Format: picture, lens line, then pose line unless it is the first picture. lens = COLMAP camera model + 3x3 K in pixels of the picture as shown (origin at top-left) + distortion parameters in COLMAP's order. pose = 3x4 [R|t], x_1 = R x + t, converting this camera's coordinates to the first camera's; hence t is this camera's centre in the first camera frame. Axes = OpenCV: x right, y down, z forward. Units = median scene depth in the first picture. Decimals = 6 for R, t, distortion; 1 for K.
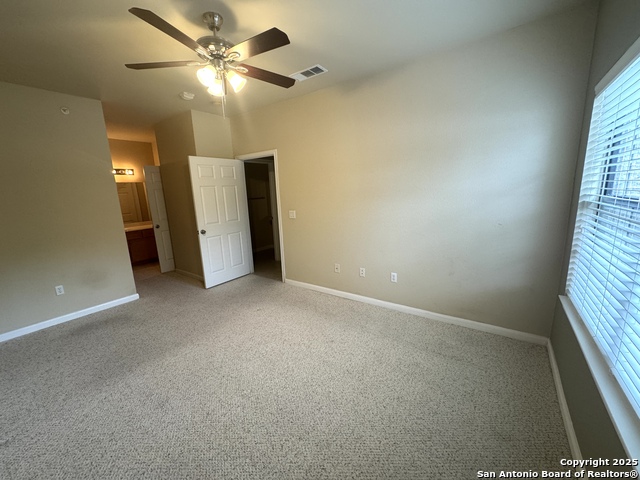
lens RADIAL K [[256.1, 0, 321.9], [0, 256.1, 240.2], [0, 0, 1]] dist [-0.001377, 0.000164]
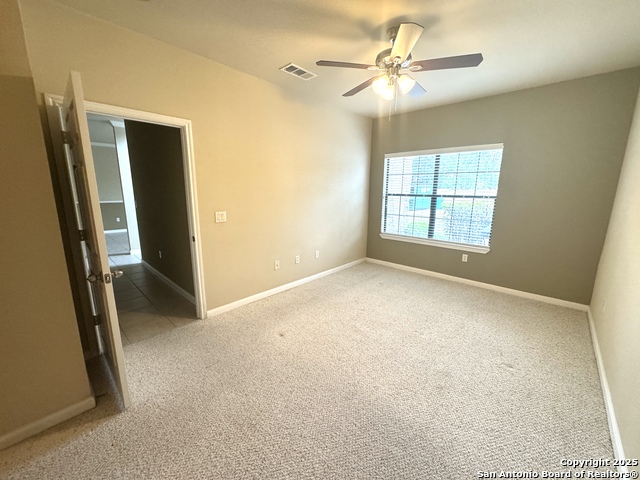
lens RADIAL K [[256.1, 0, 320.6], [0, 256.1, 239.6], [0, 0, 1]] dist [-0.001377, 0.000164]
pose [[0.123621, -0.153878, 0.980326, -1.437757], [0.175281, 0.975756, 0.131058, -0.145388], [-0.976726, 0.155631, 0.147596, 1.083716]]
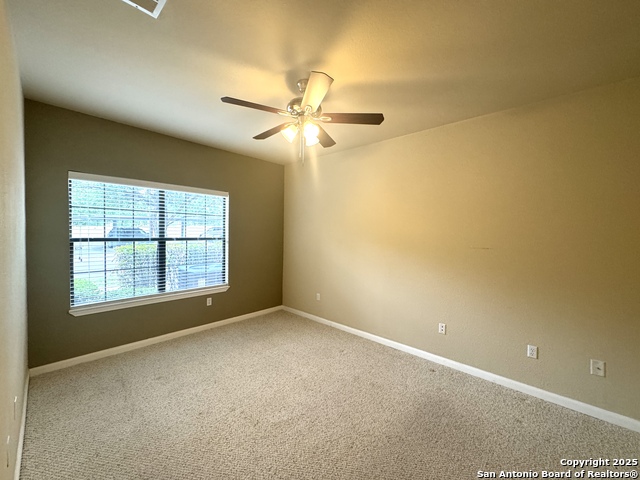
lens RADIAL K [[256.1, 0, 321.7], [0, 256.1, 236.9], [0, 0, 1]] dist [-0.001377, 0.000164]
pose [[-0.992639, 0.021778, 0.119136, -0.525479], [0.045915, 0.977935, 0.203801, -0.354794], [-0.112069, 0.207771, -0.971736, 1.895044]]
